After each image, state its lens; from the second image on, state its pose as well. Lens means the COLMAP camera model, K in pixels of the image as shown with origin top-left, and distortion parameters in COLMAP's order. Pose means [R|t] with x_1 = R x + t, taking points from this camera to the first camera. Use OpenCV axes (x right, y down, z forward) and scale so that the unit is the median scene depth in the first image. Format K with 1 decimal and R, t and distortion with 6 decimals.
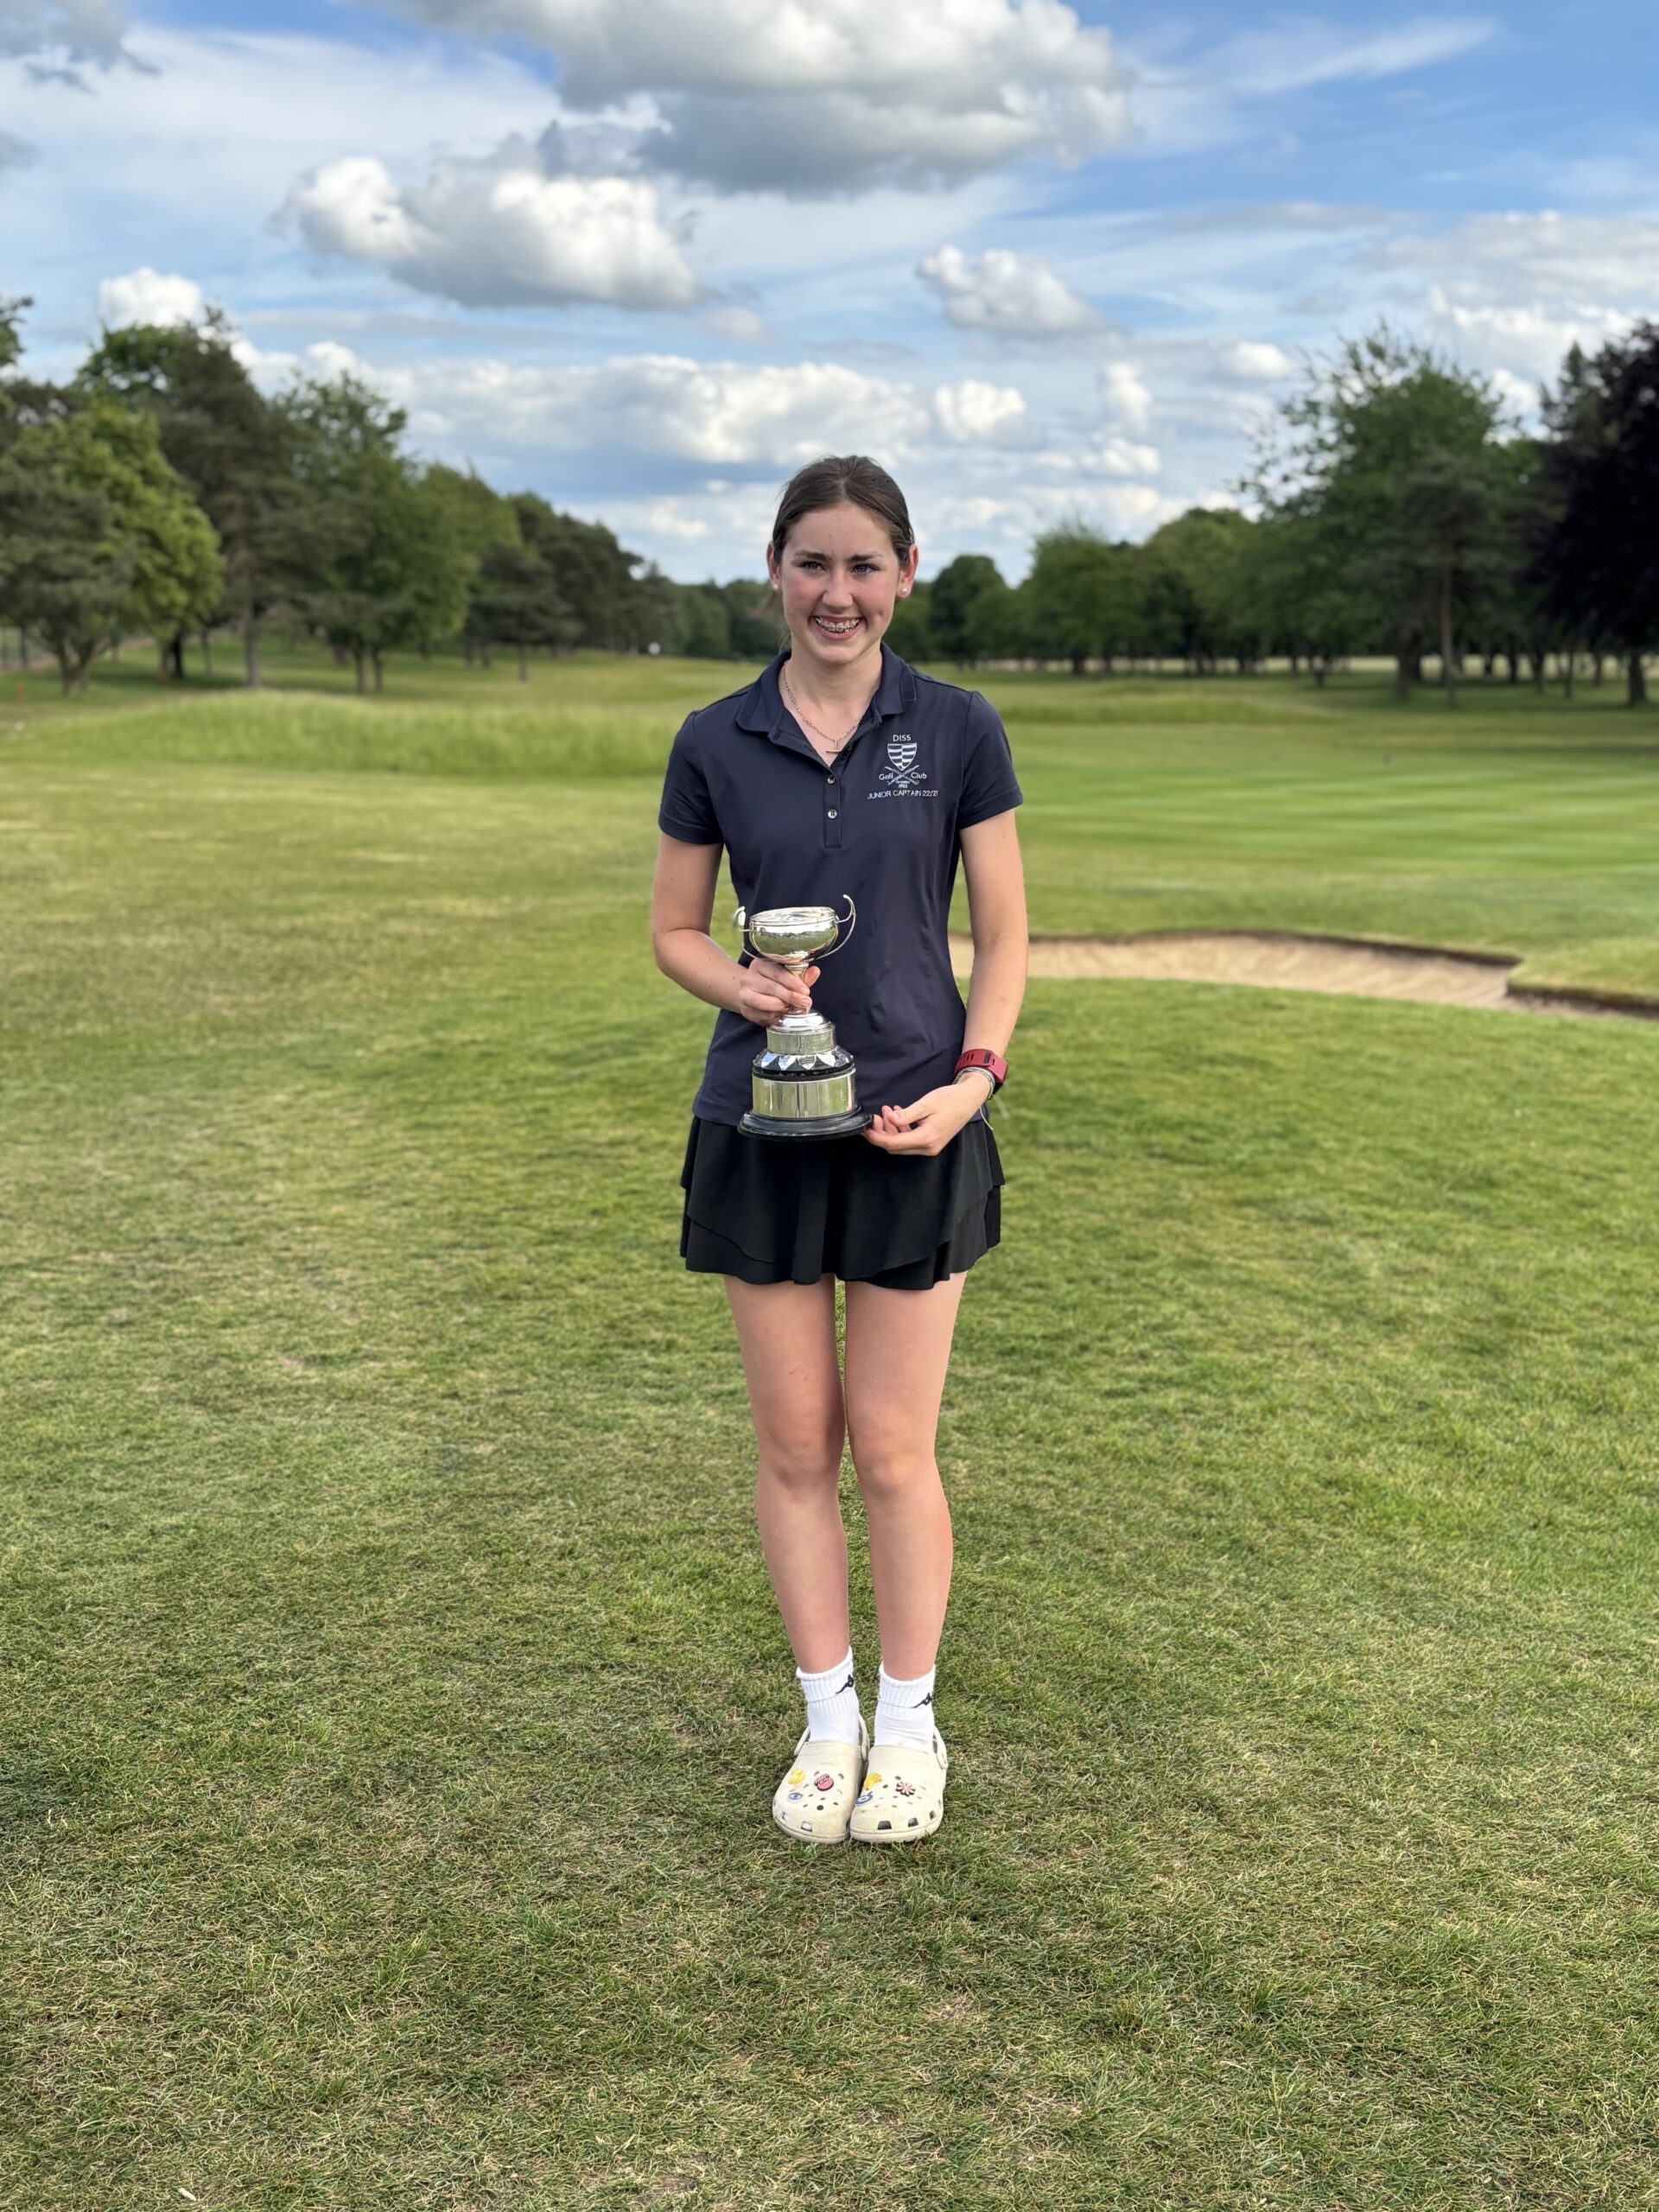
lens RADIAL K [[2403.6, 0, 794.6], [0, 2403.6, 1115.5], [0, 0, 1]] dist [0.213352, -0.735705]
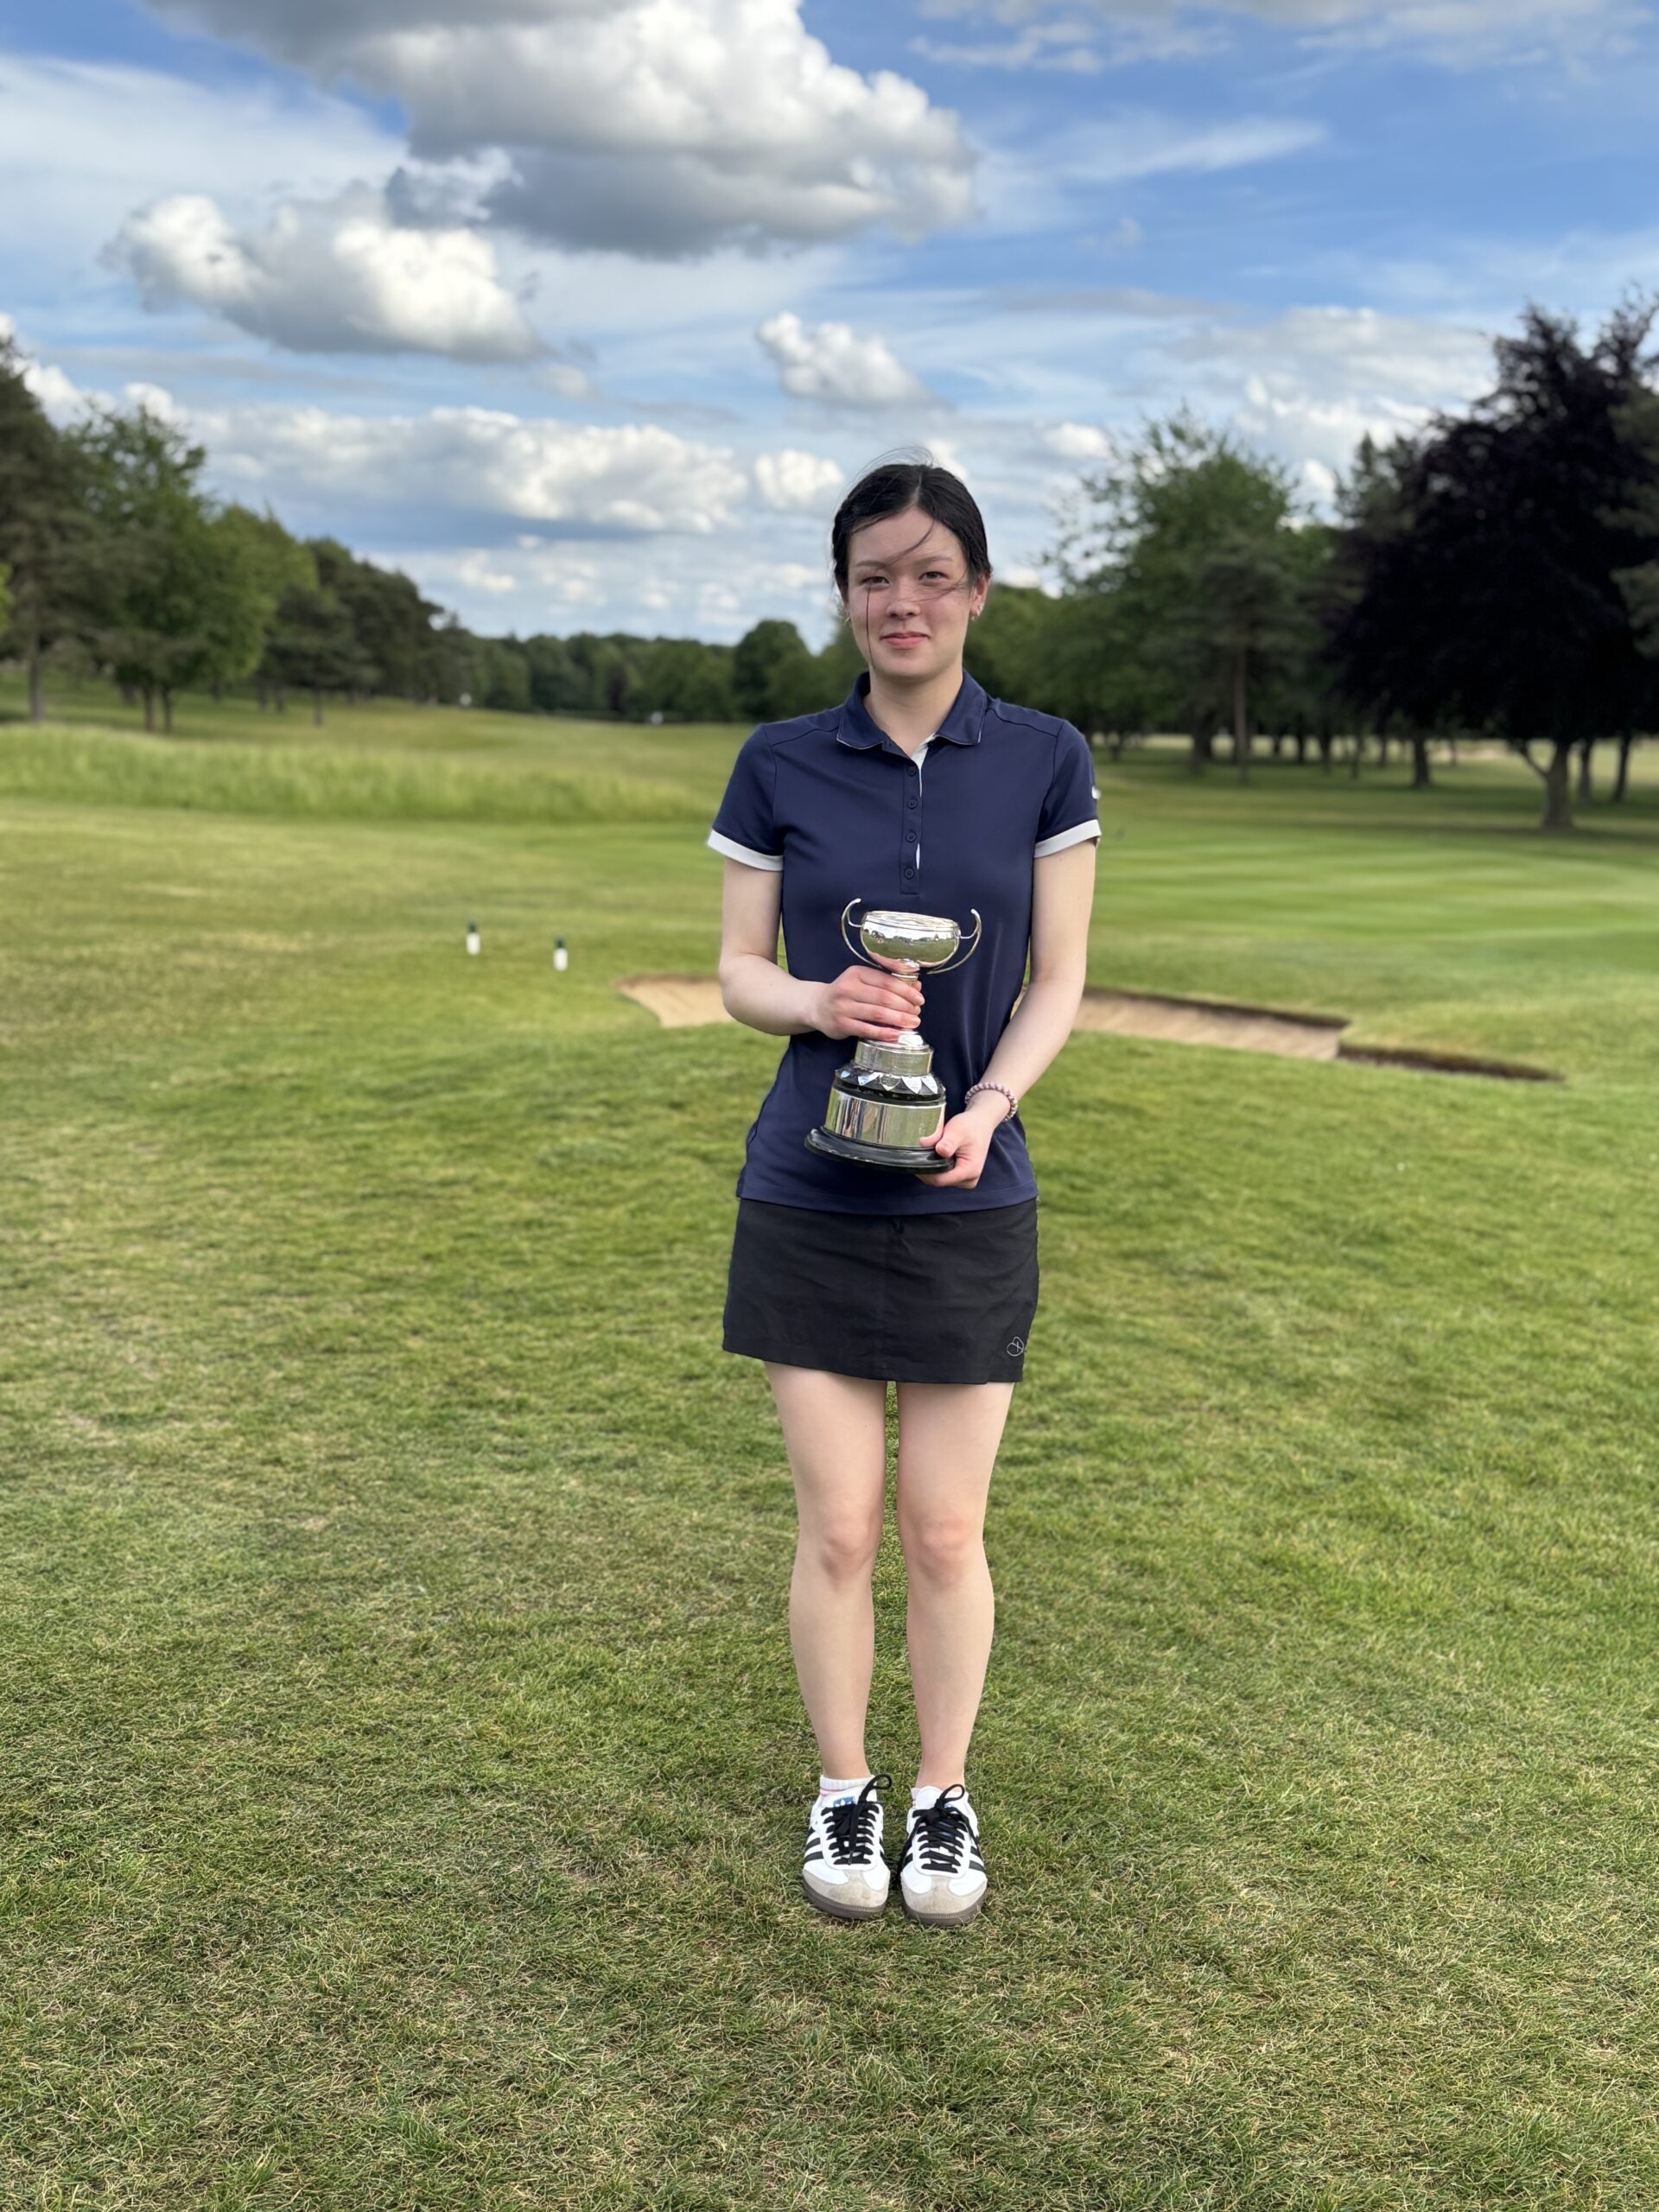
lens RADIAL K [[2428.6, 0, 829.5], [0, 2428.6, 1106.0], [0, 0, 1]] dist [0.120079, -0.326228]
pose [[0.995070, 0.019526, 0.097235, -0.029538], [-0.016805, 0.999446, -0.028725, 0.009289], [-0.097742, 0.026950, 0.994847, 0.095788]]
